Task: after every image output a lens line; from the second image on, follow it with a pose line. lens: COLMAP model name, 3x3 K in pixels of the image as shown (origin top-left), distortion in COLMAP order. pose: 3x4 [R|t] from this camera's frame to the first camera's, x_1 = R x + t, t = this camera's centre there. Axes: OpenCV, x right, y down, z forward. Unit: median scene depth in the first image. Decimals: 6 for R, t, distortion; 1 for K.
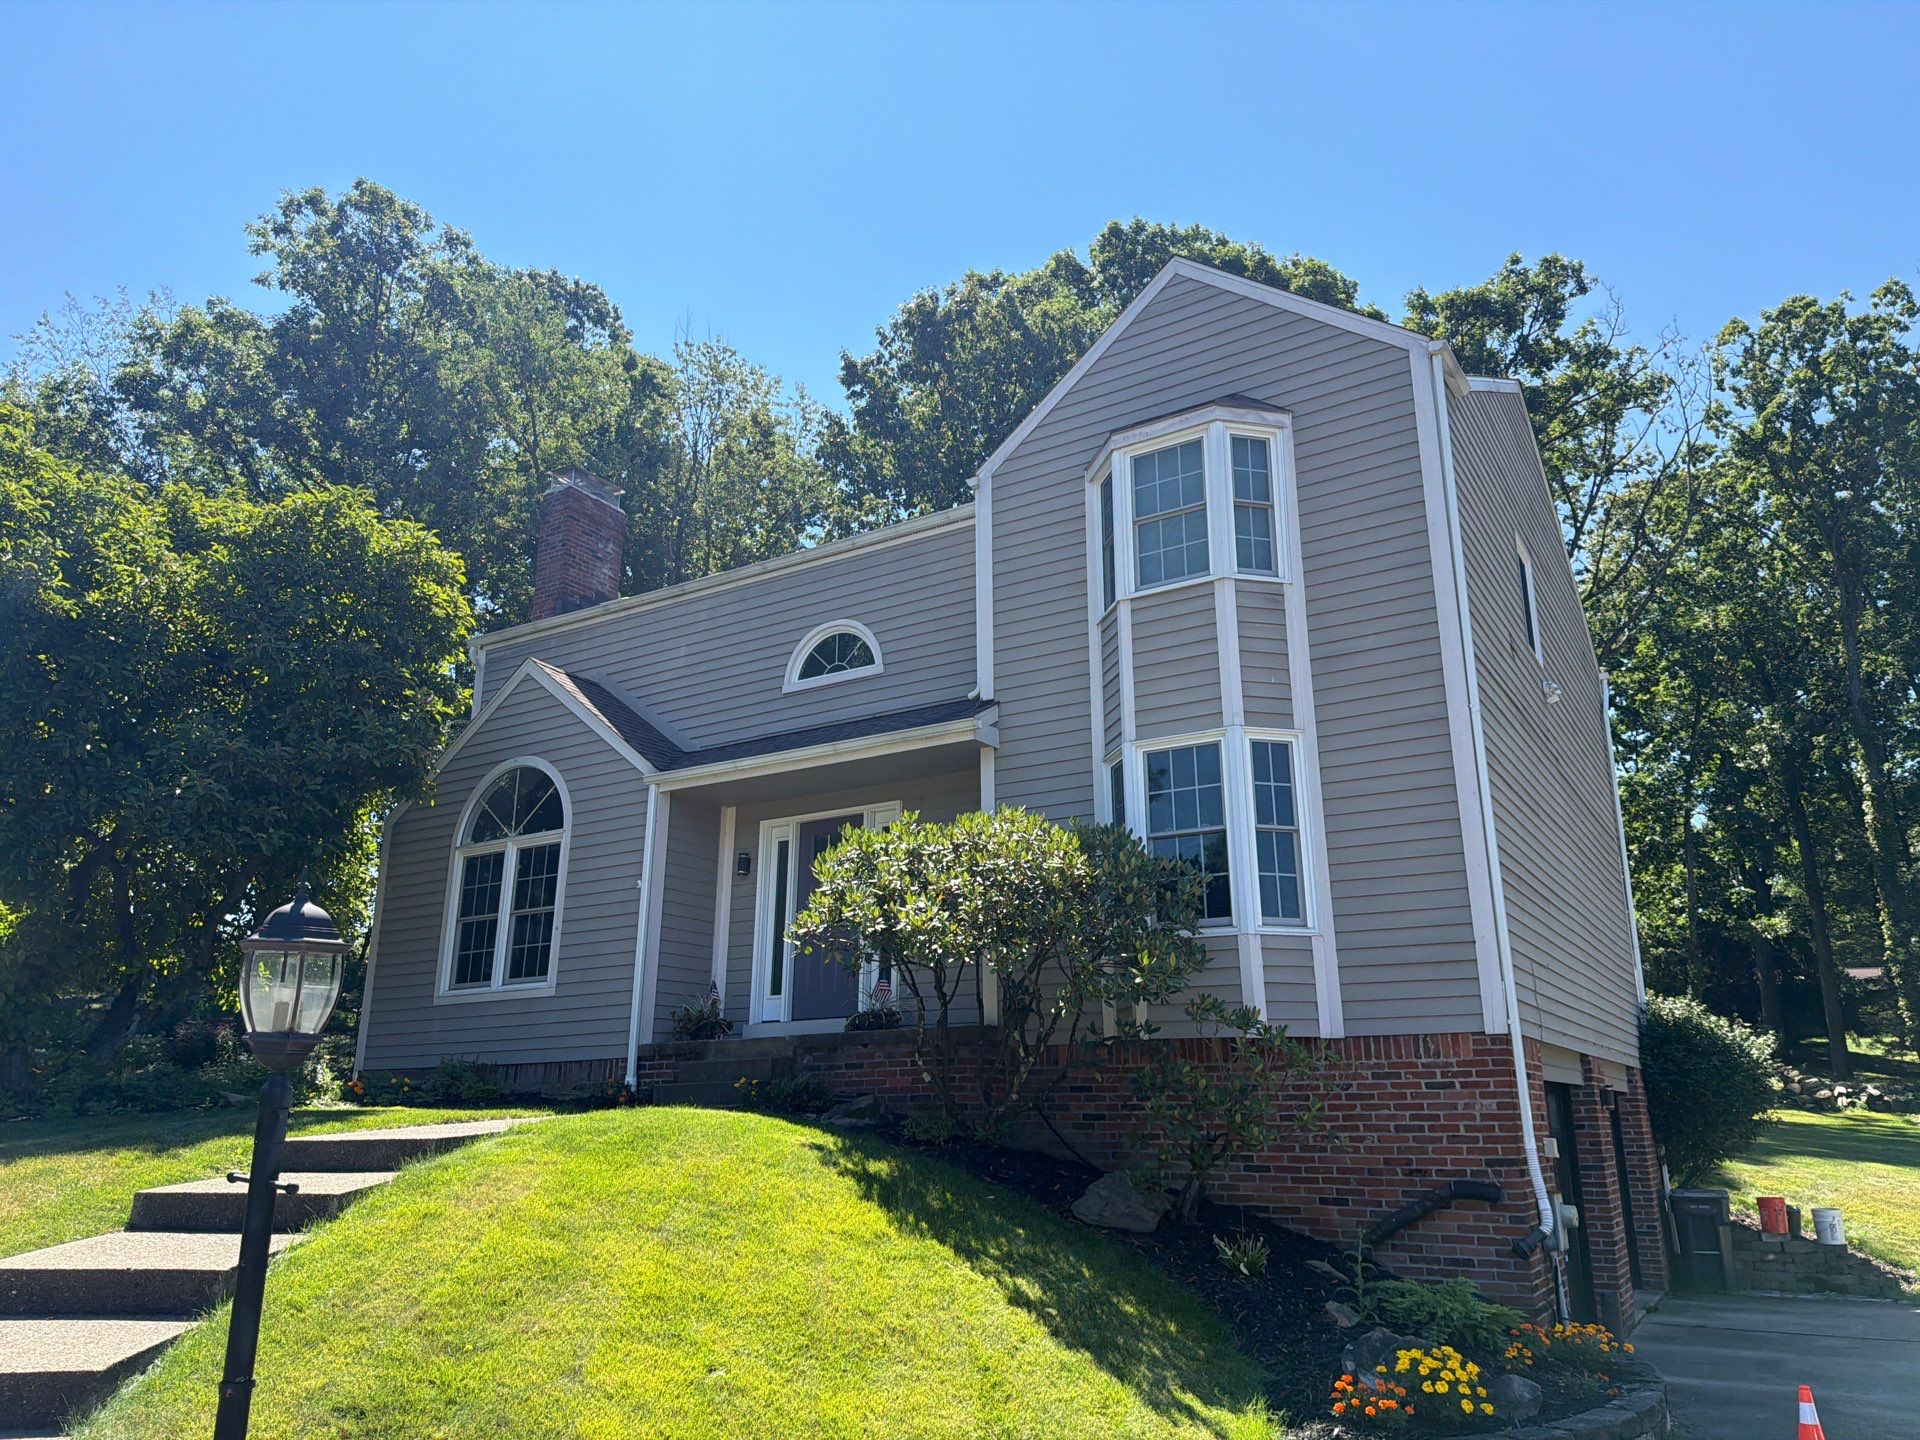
lens RADIAL K [[1339.1, 0, 952.5], [0, 1339.1, 709.9], [0, 0, 1]] dist [0.165099, -0.350307]
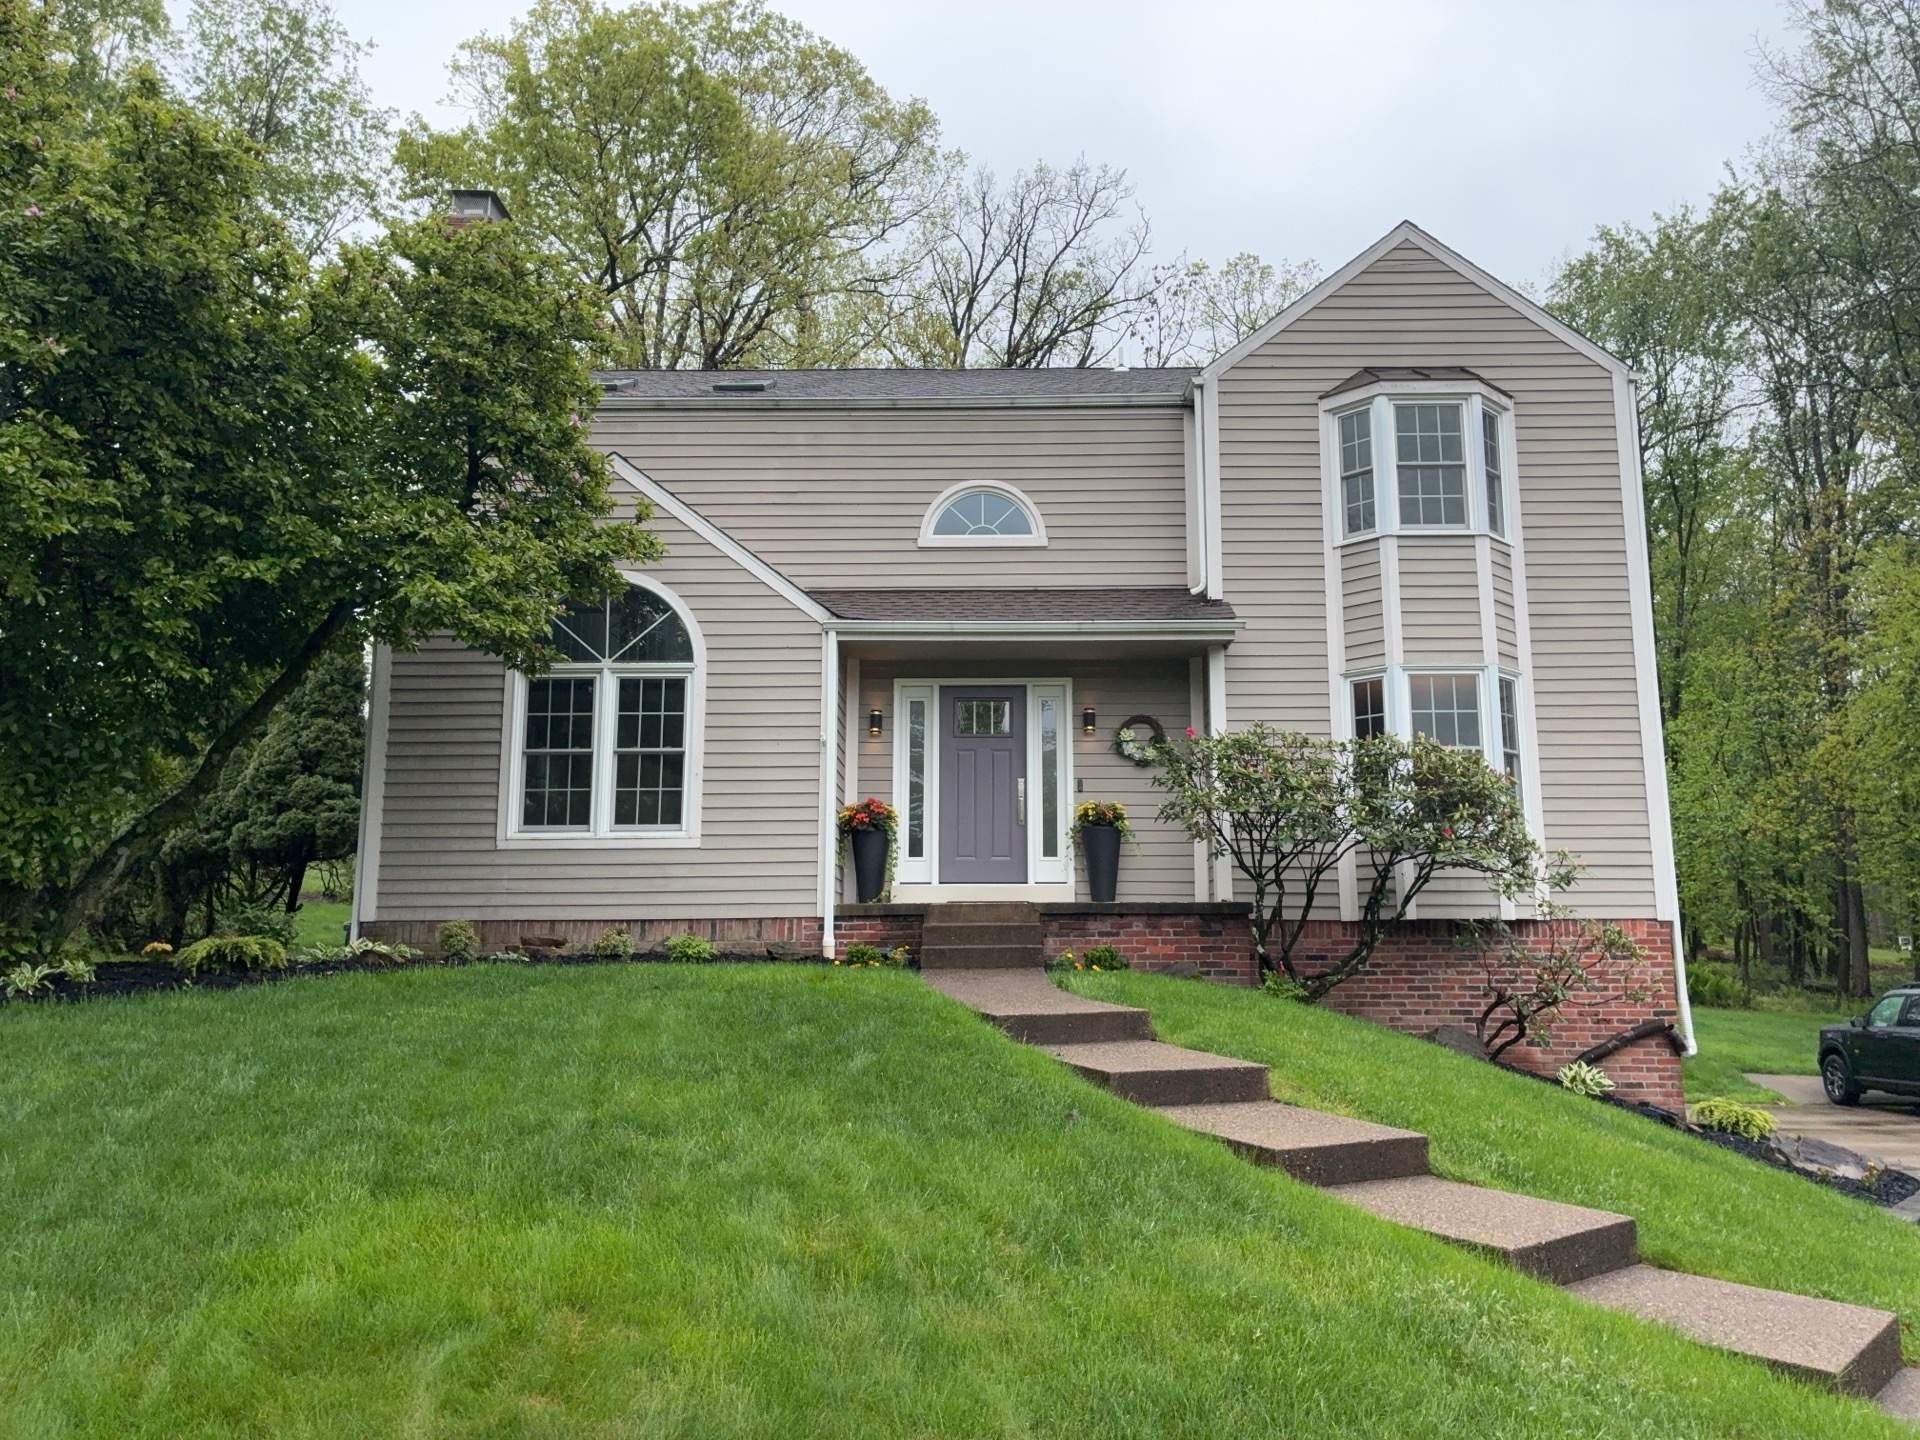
lens RADIAL K [[1474.8, 0, 963.6], [0, 1474.8, 703.8], [0, 0, 1]] dist [0.018868, -0.005075]
pose [[0.854939, 0.089301, 0.510984, -0.726881], [-0.152163, 0.984909, 0.082463, 0.008480], [-0.495909, -0.148254, 0.855626, 0.093666]]
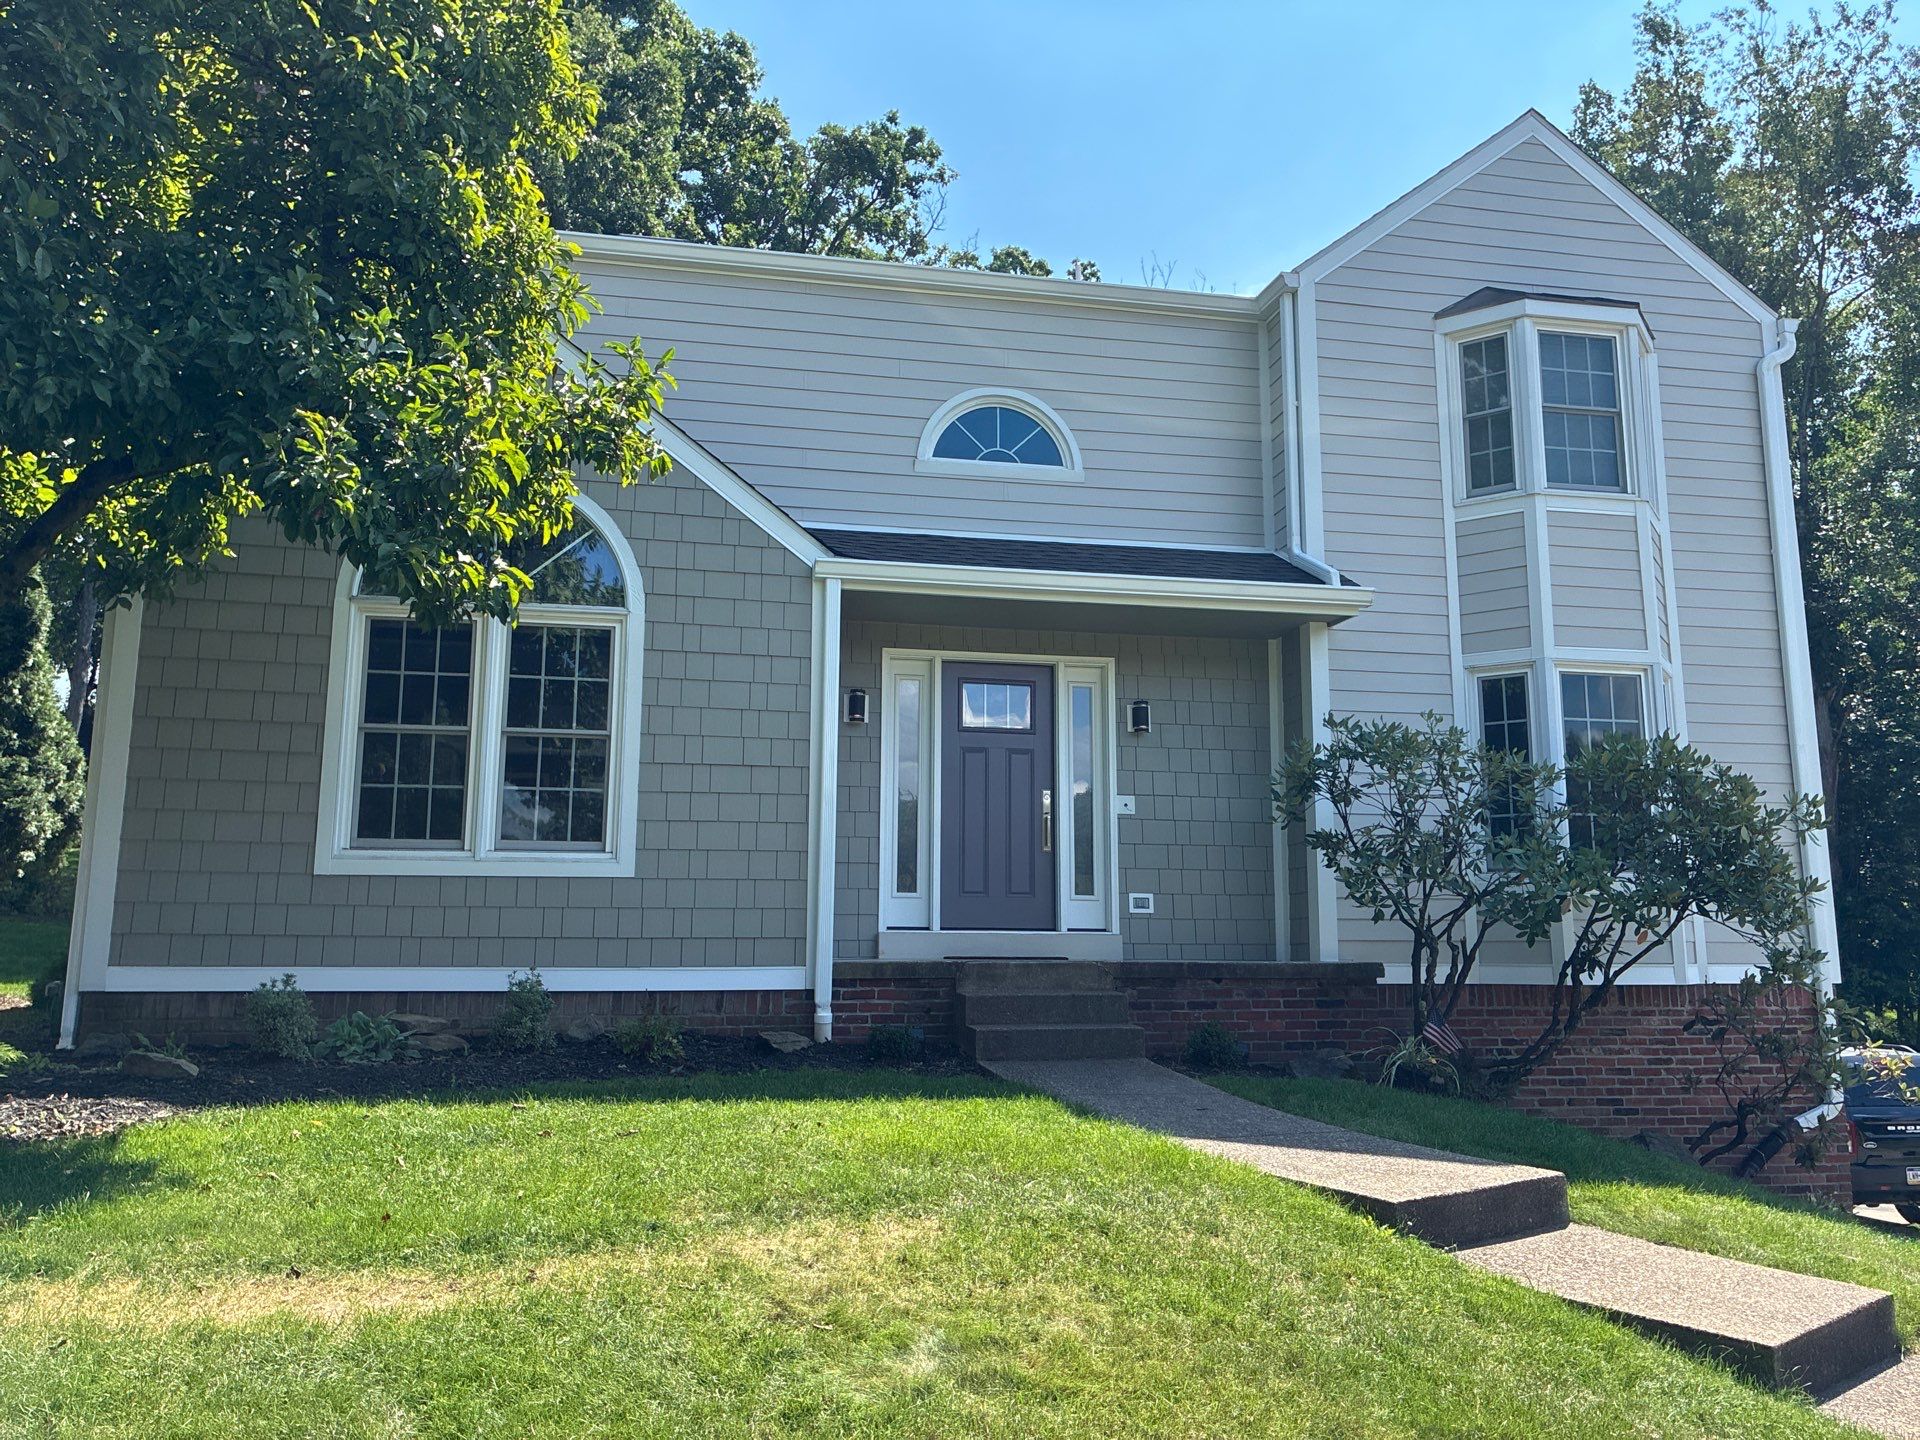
lens RADIAL K [[1484.8, 0, 960.0], [0, 1484.8, 720.0], [0, 0, 1]] dist [0.031716, -0.027221]
pose [[0.724927, 0.117598, 0.678713, -0.725986], [-0.204262, 0.977701, 0.048768, 0.084858], [-0.657843, -0.173988, 0.732783, 0.464700]]
